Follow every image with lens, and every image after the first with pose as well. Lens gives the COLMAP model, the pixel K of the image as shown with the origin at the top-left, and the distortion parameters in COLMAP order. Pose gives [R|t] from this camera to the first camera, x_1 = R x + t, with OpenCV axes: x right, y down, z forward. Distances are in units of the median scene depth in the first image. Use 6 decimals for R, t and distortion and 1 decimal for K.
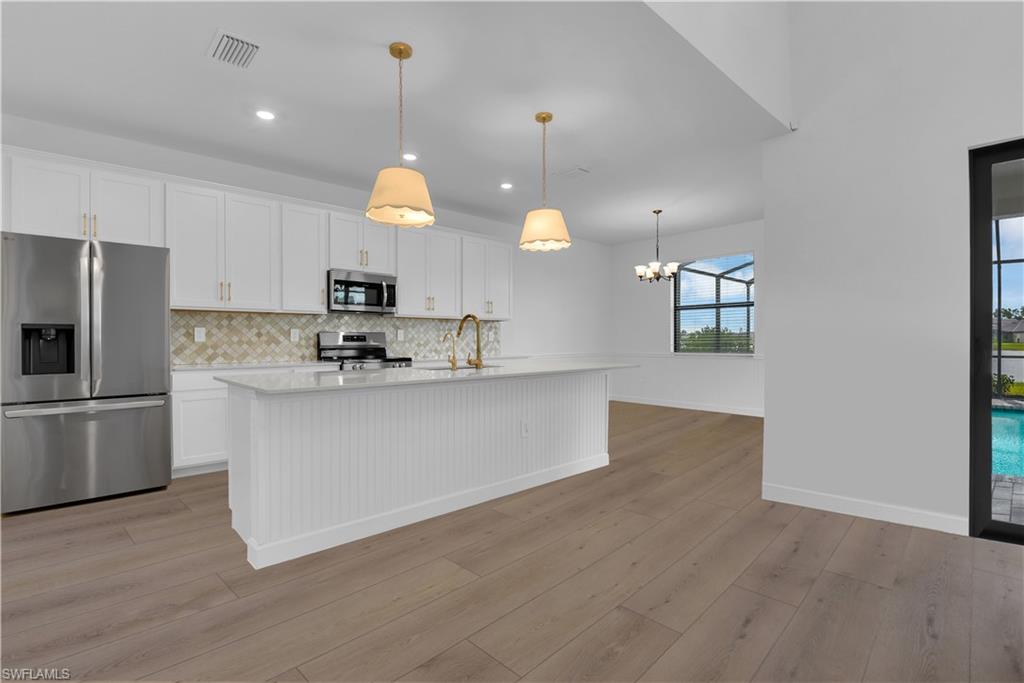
lens RADIAL K [[473.8, 0, 518.4], [0, 473.8, 340.5], [0, 0, 1]] dist [0.005247, 0.000303]
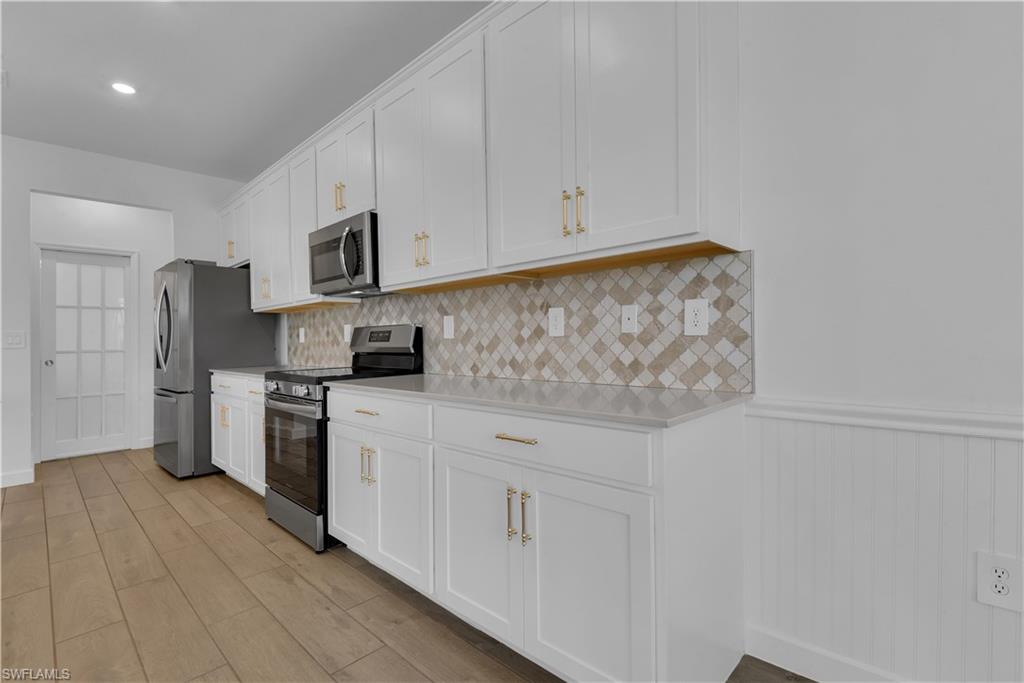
lens RADIAL K [[473.8, 0, 518.1], [0, 473.8, 343.0], [0, 0, 1]] dist [0.005247, 0.000303]
pose [[0.022422, 0.006007, -0.999731, 0.262360], [0.013677, 0.999887, 0.006315, 0.003052], [0.999655, -0.013815, 0.022338, 1.202716]]
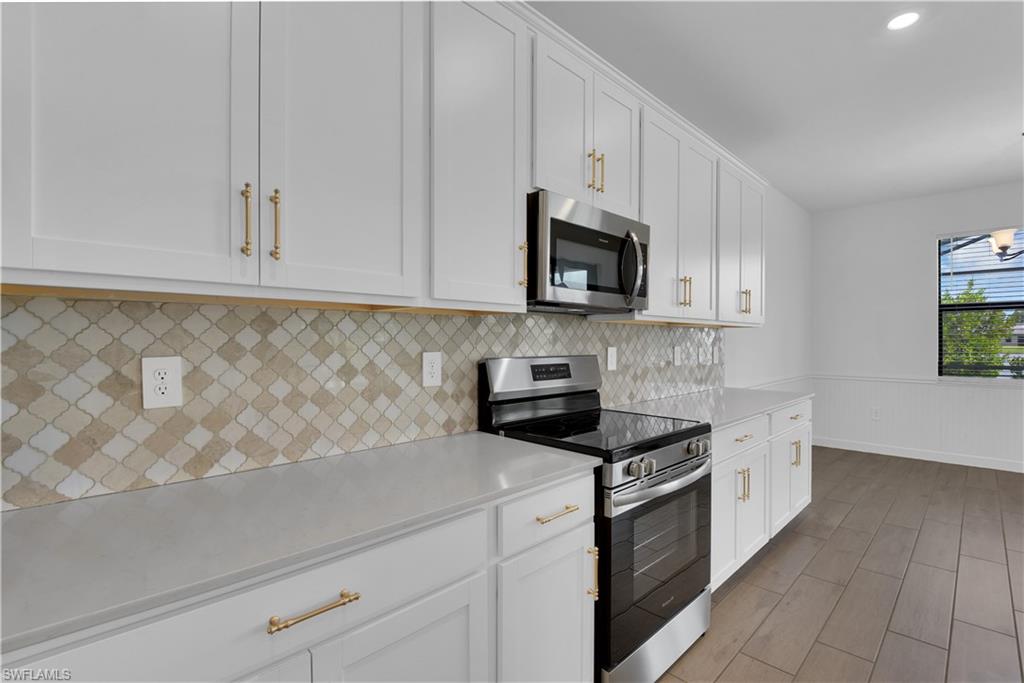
lens RADIAL K [[473.8, 0, 531.9], [0, 473.8, 342.2], [0, 0, 1]] dist [0.005247, 0.000303]
pose [[0.999592, 0.002807, 0.028428, -0.388243], [-0.002800, 0.999996, -0.000282, -0.031253], [-0.028429, 0.000202, 0.999596, 0.601047]]
